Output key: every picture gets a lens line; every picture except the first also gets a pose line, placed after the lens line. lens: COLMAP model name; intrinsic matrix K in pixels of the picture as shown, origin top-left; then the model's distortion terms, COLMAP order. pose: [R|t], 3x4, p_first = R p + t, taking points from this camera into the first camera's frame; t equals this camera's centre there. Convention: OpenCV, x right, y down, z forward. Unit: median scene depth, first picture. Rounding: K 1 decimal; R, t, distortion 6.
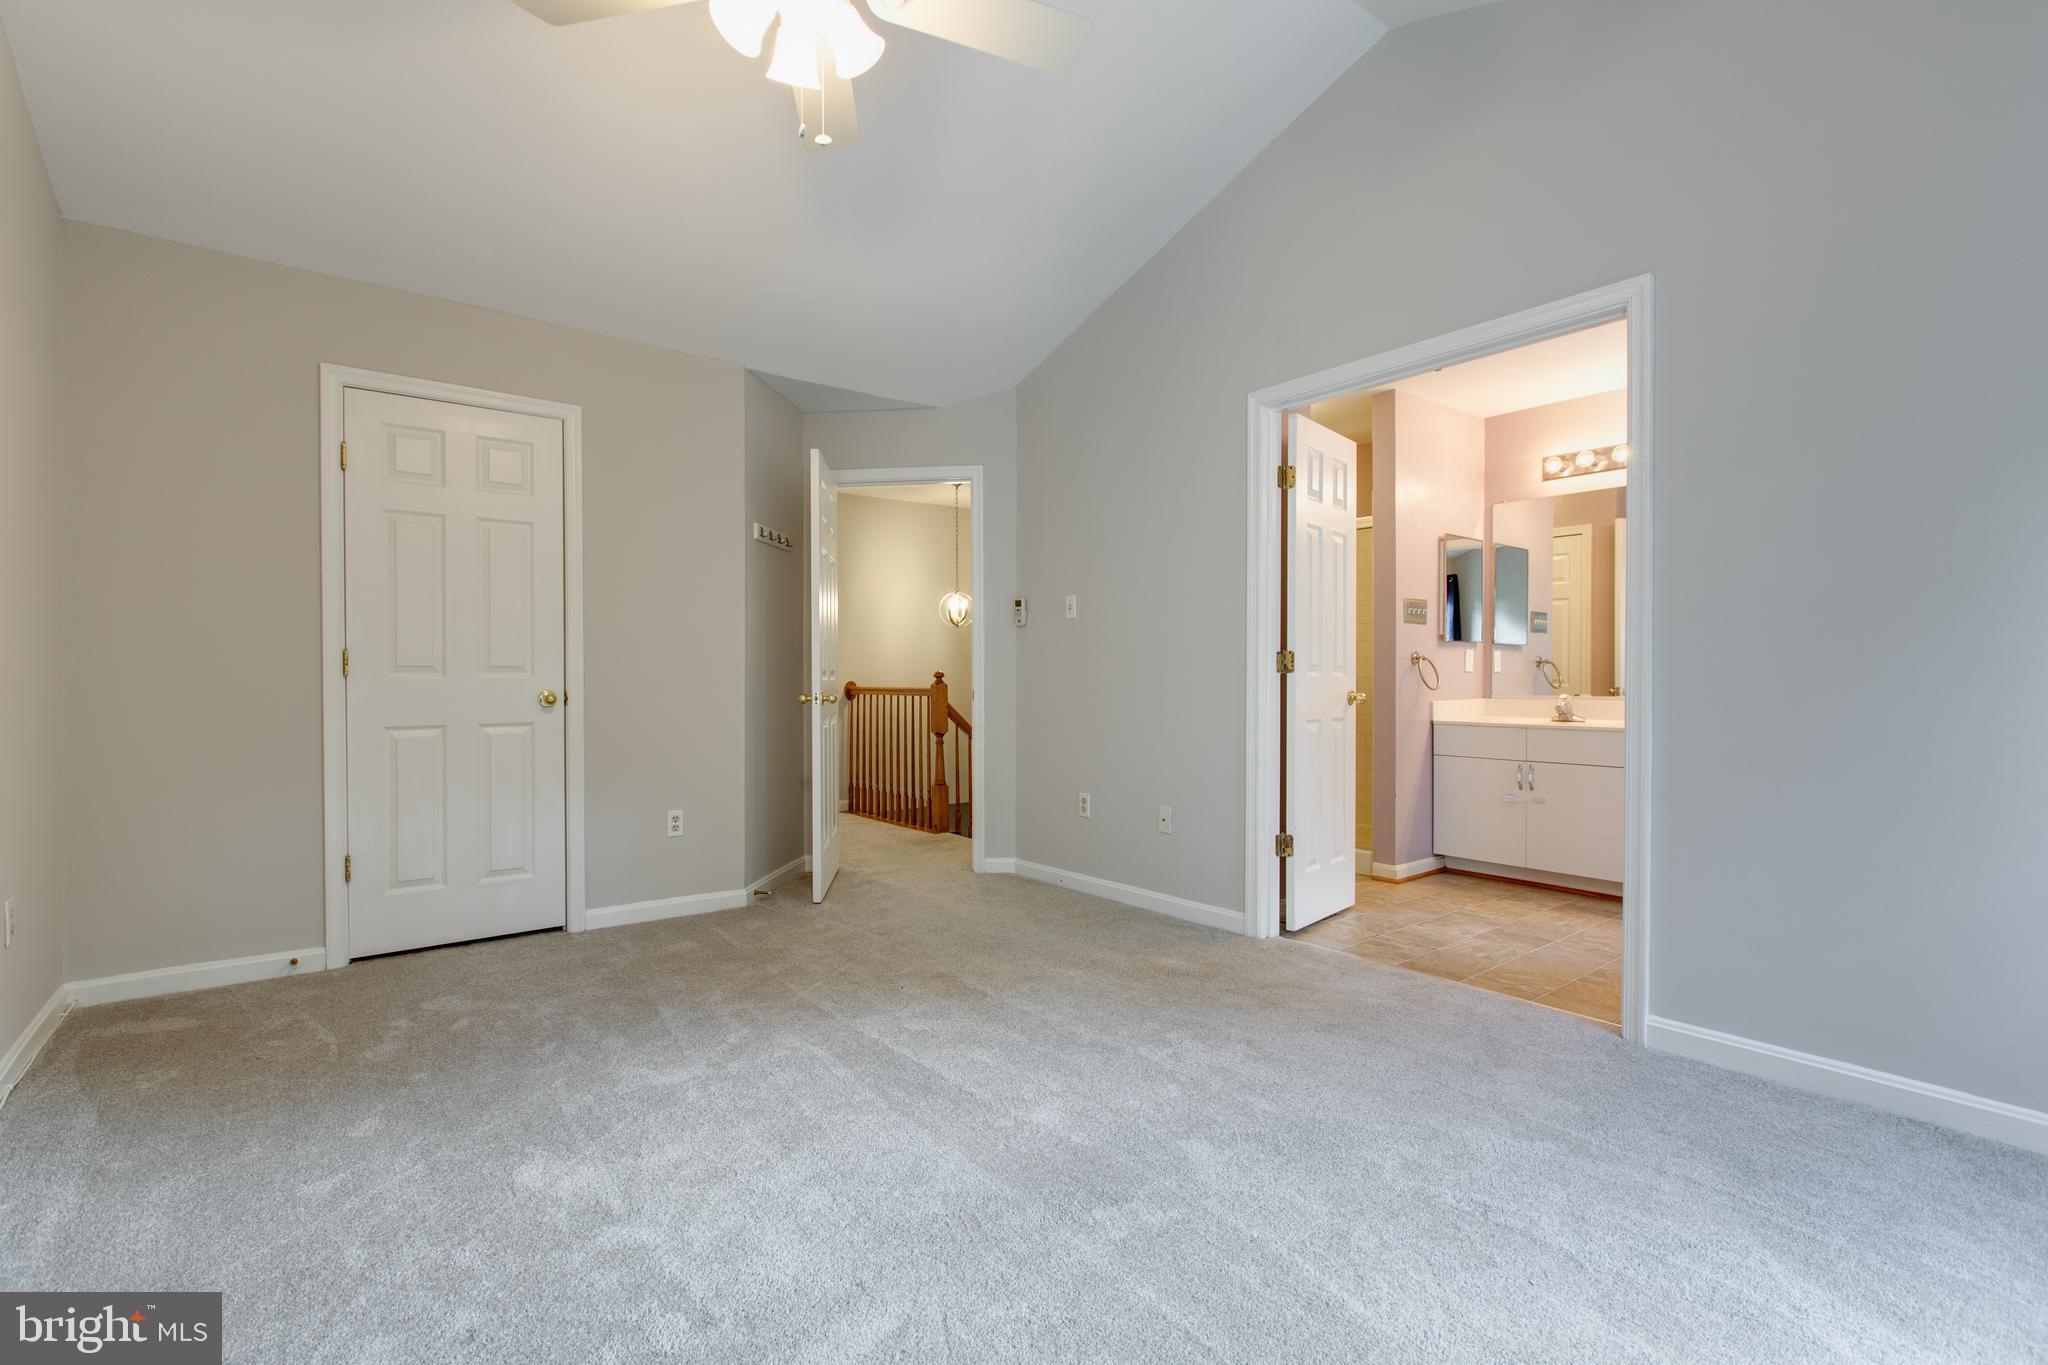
lens RADIAL K [[997.3, 0, 1057.1], [0, 997.3, 696.4], [0, 0, 1]] dist [0.001574, -0.001865]
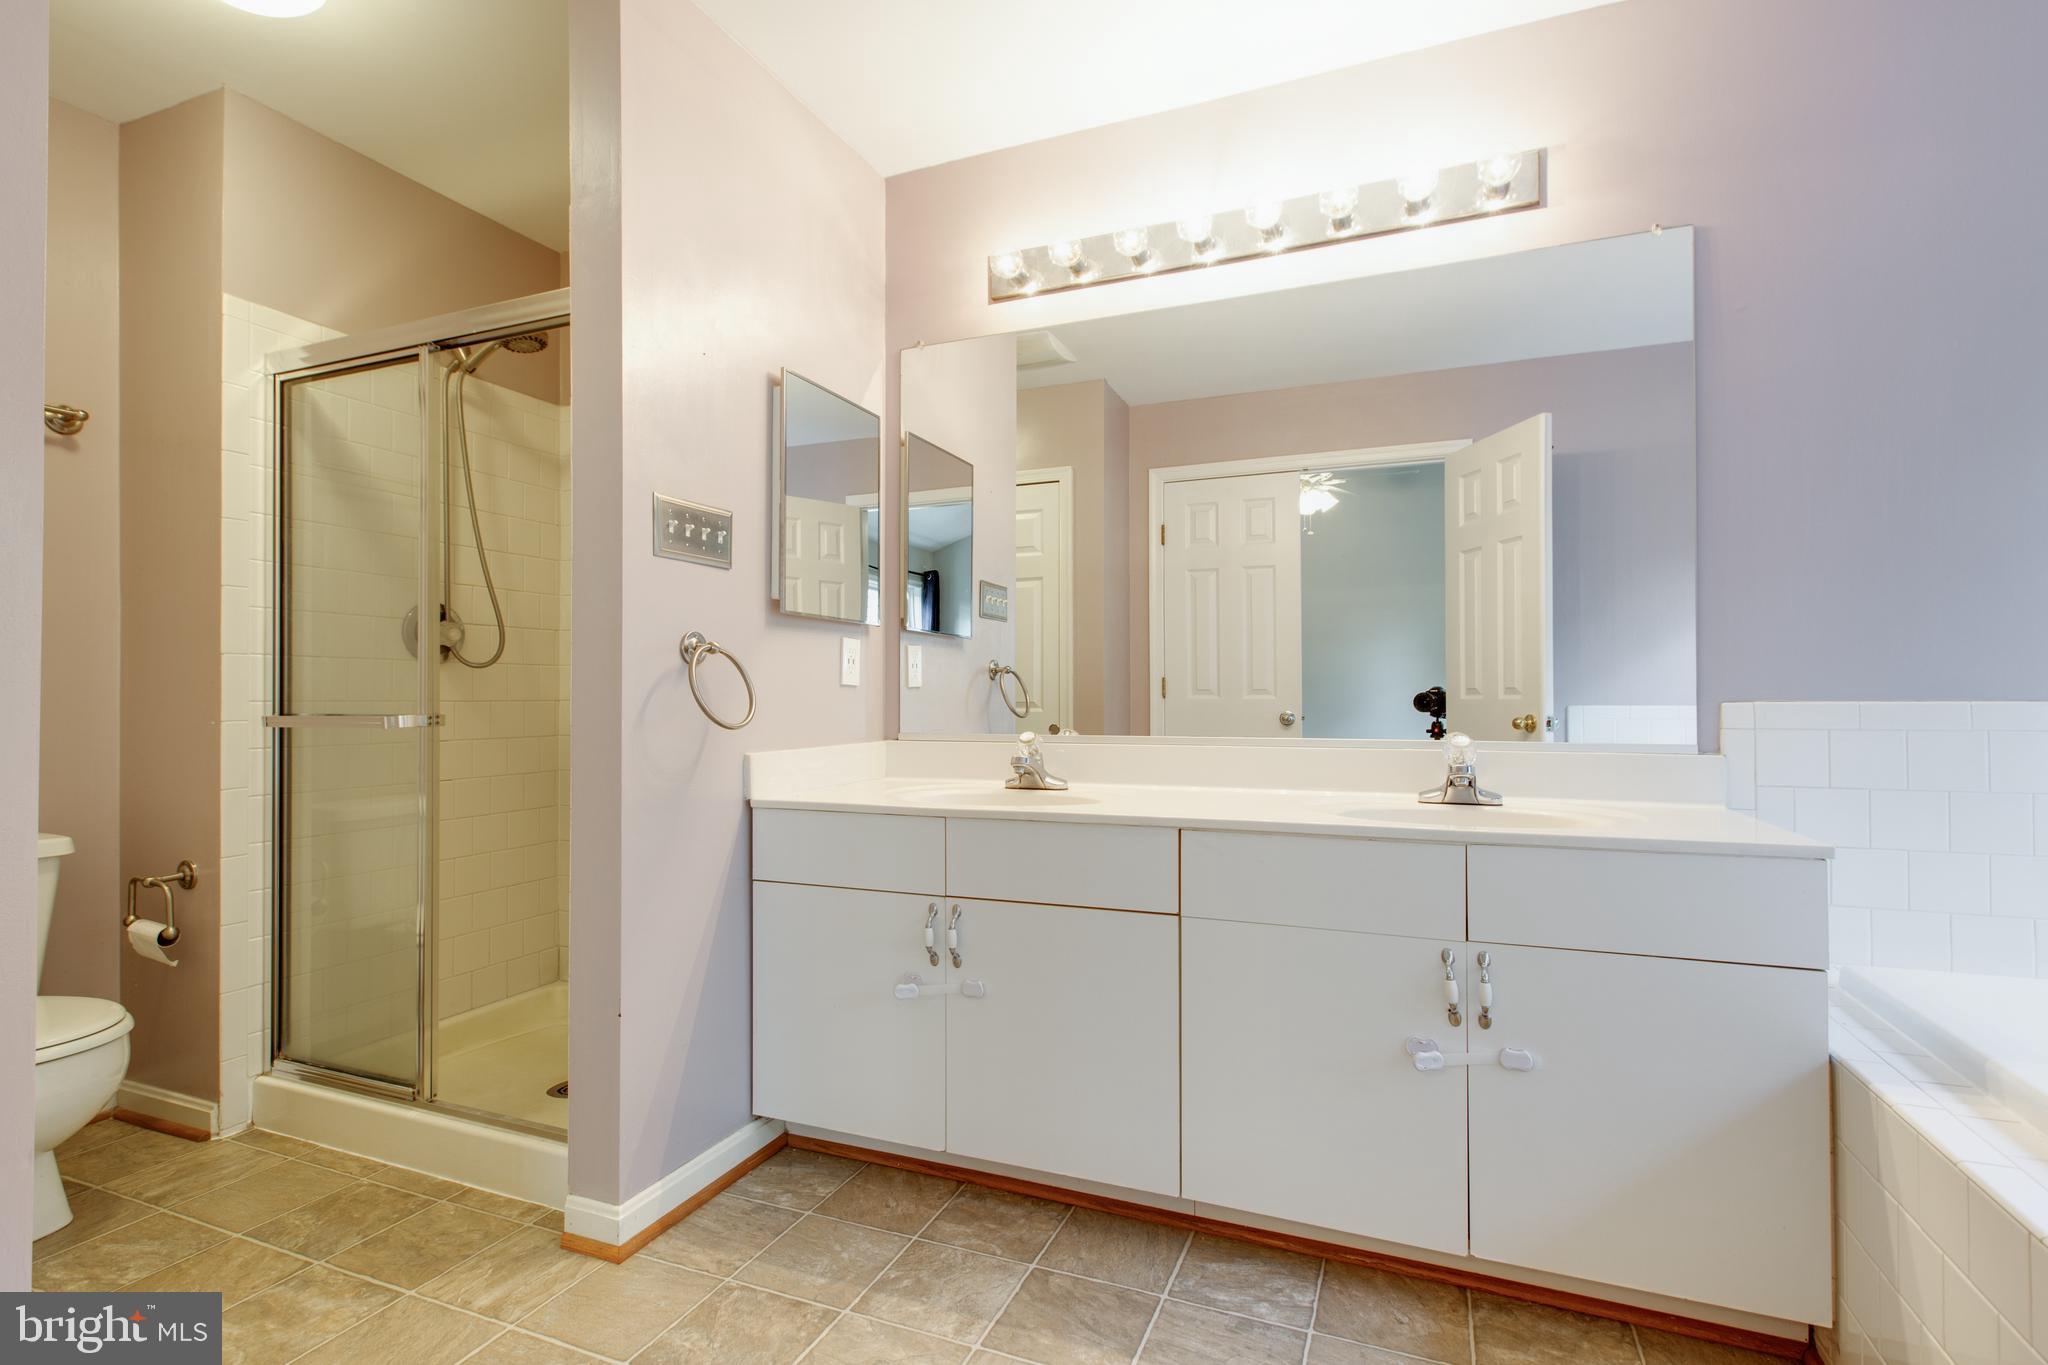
lens RADIAL K [[997.3, 0, 1021.7], [0, 997.3, 689.9], [0, 0, 1]] dist [0.001574, -0.001865]
pose [[0.900817, 0.008614, 0.434113, 0.293779], [0.002046, 0.999708, -0.024083, -0.011662], [-0.434194, 0.022582, 0.900536, 0.562731]]
